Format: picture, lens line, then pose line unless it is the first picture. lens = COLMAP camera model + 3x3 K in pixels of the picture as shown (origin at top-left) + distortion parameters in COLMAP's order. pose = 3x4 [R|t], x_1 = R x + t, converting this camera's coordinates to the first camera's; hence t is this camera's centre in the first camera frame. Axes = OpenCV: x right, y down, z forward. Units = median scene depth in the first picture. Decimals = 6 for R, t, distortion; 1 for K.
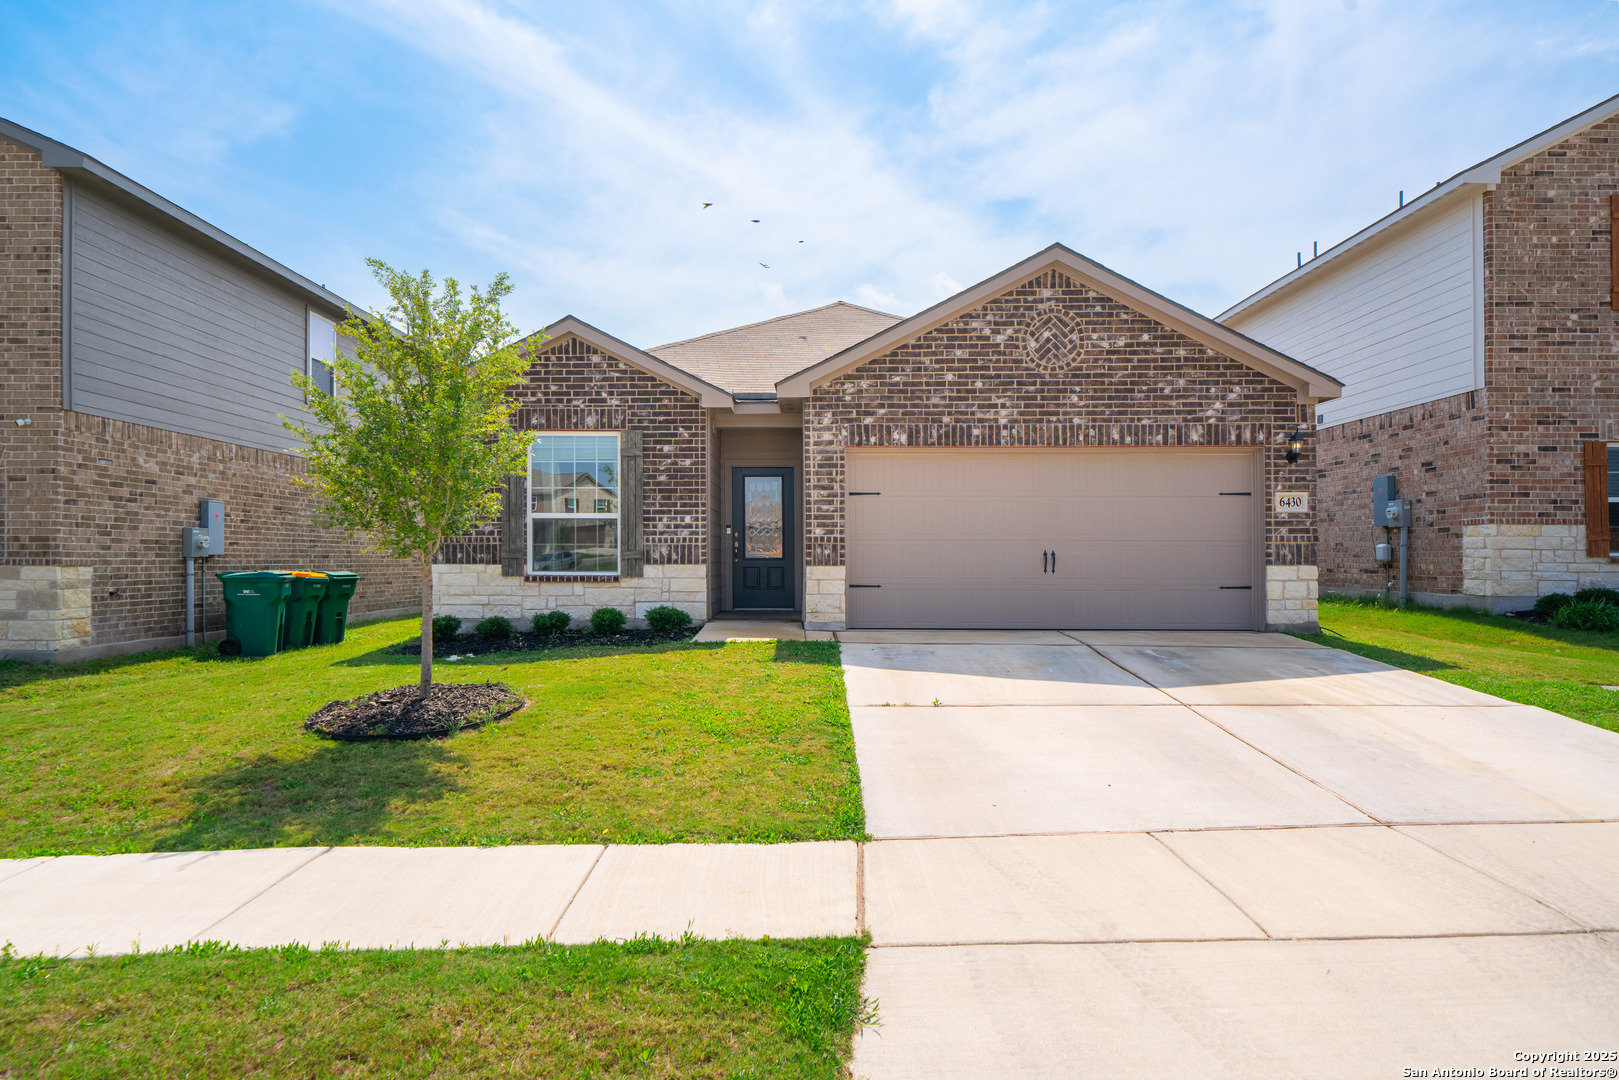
lens RADIAL K [[964.3, 0, 807.9], [0, 964.3, 551.0], [0, 0, 1]] dist [0.001060, -0.000006]
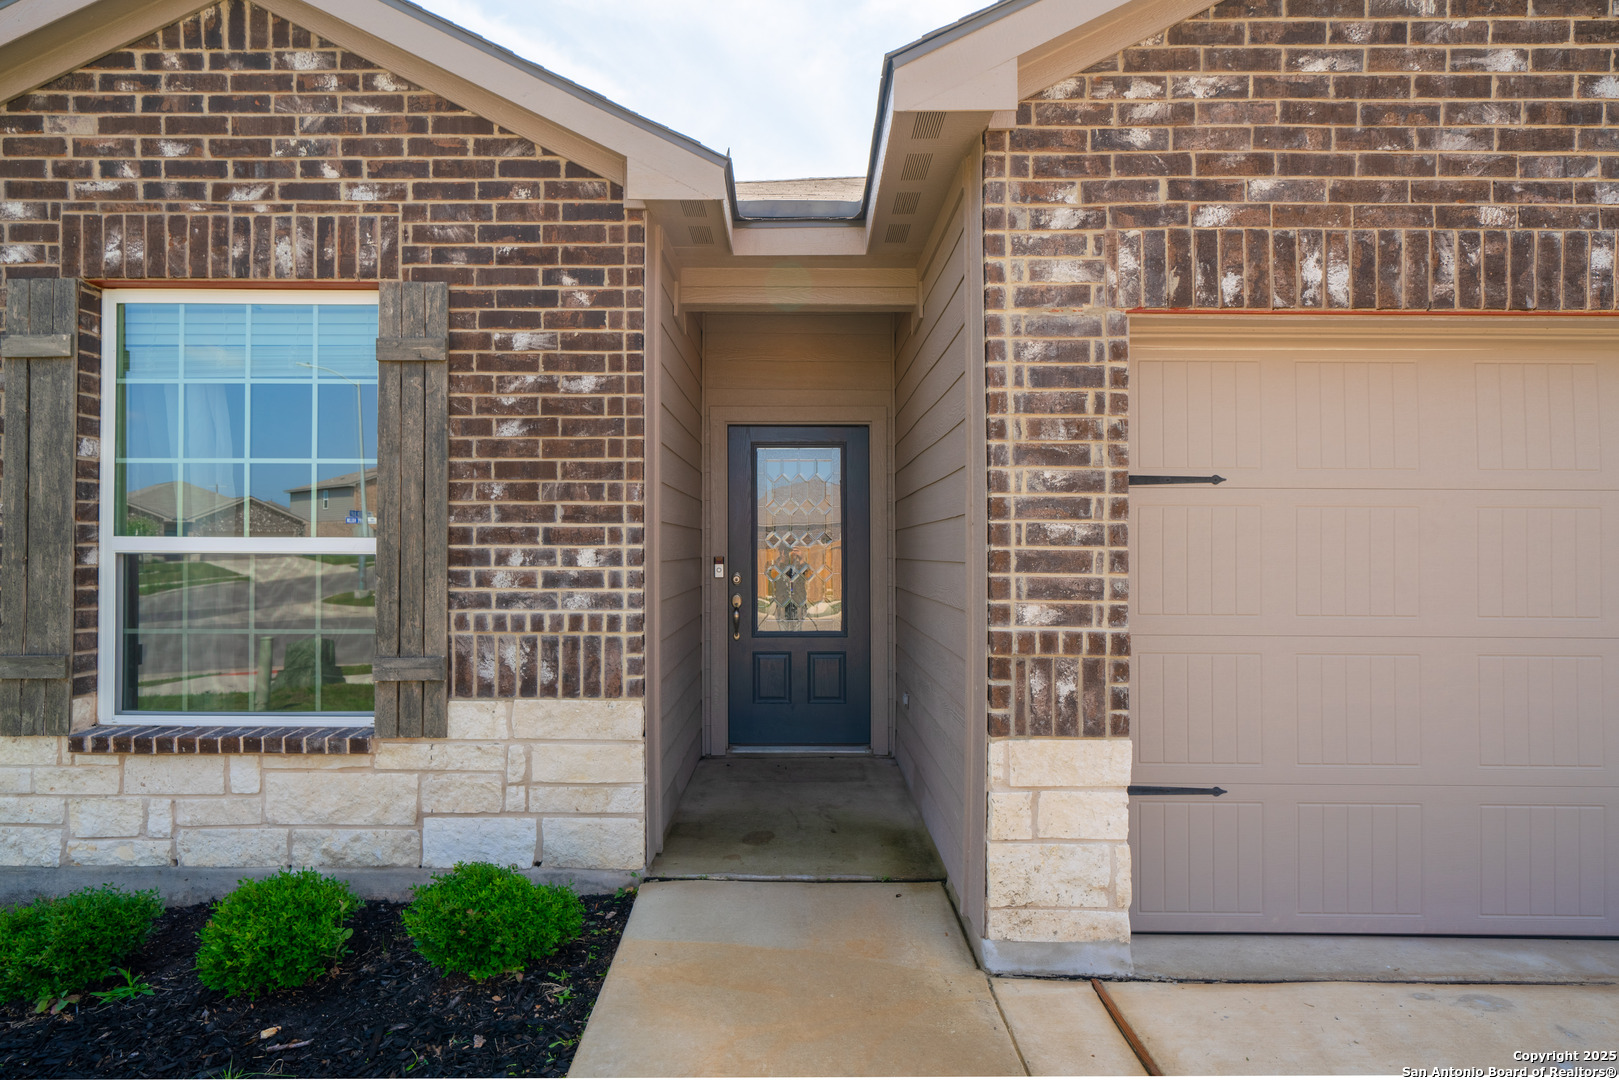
lens RADIAL K [[787.5, 0, 819.1], [0, 787.5, 530.9], [0, 0, 1]] dist [0.001971, 0.000003]
pose [[0.999551, 0.002535, 0.029857, -0.054685], [-0.002152, 0.999915, -0.012839, -0.038904], [-0.029887, 0.012769, 0.999472, 0.733405]]
